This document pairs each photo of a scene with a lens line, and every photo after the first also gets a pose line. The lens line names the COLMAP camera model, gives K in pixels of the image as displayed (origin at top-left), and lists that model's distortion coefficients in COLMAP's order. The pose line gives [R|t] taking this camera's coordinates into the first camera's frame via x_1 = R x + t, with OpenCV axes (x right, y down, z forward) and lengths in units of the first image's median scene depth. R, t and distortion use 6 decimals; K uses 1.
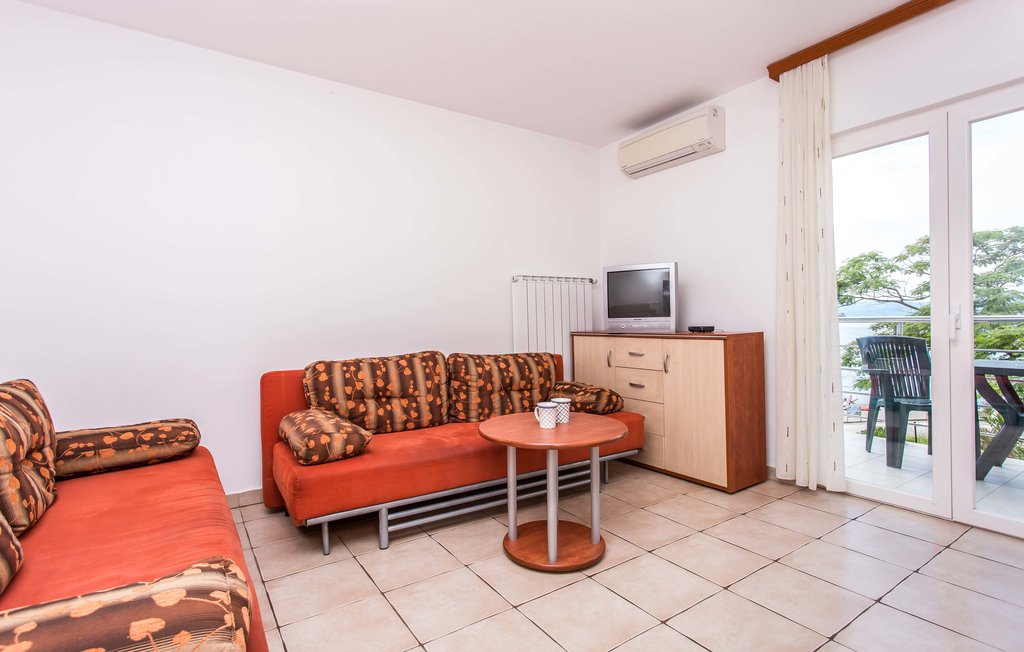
lens RADIAL K [[493.9, 0, 511.6], [0, 493.9, 319.4], [0, 0, 1]] dist [0.002700, 0.001549]
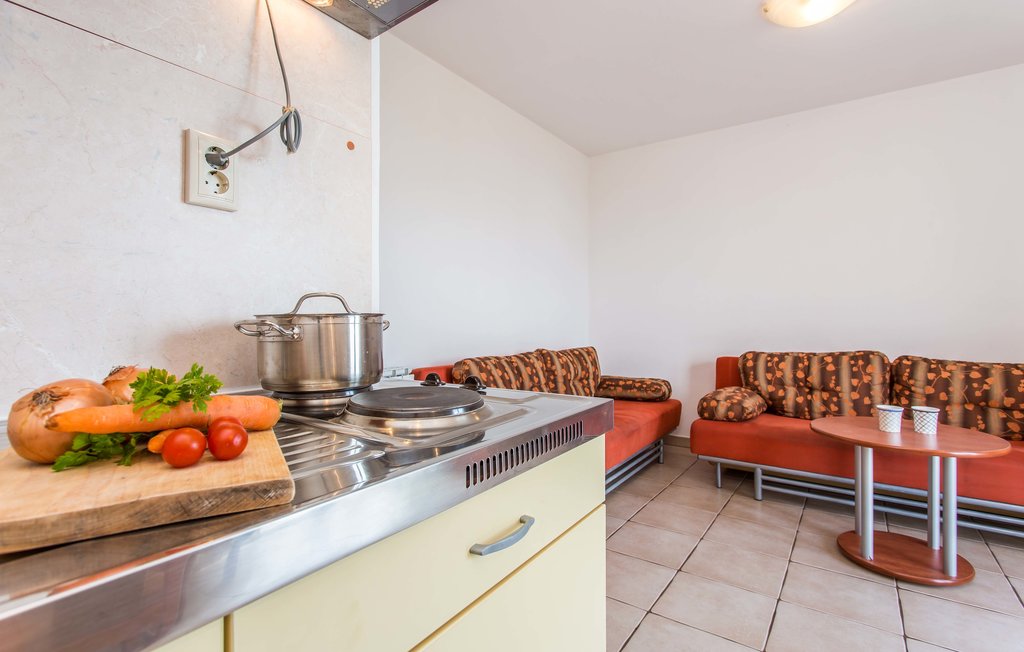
lens RADIAL K [[493.9, 0, 511.6], [0, 493.9, 319.4], [0, 0, 1]] dist [0.002700, 0.001549]
pose [[0.358032, 0.008308, -0.933672, 0.557614], [-0.002554, 0.999965, 0.007918, -0.005893], [0.933706, -0.000450, 0.358041, -0.034031]]
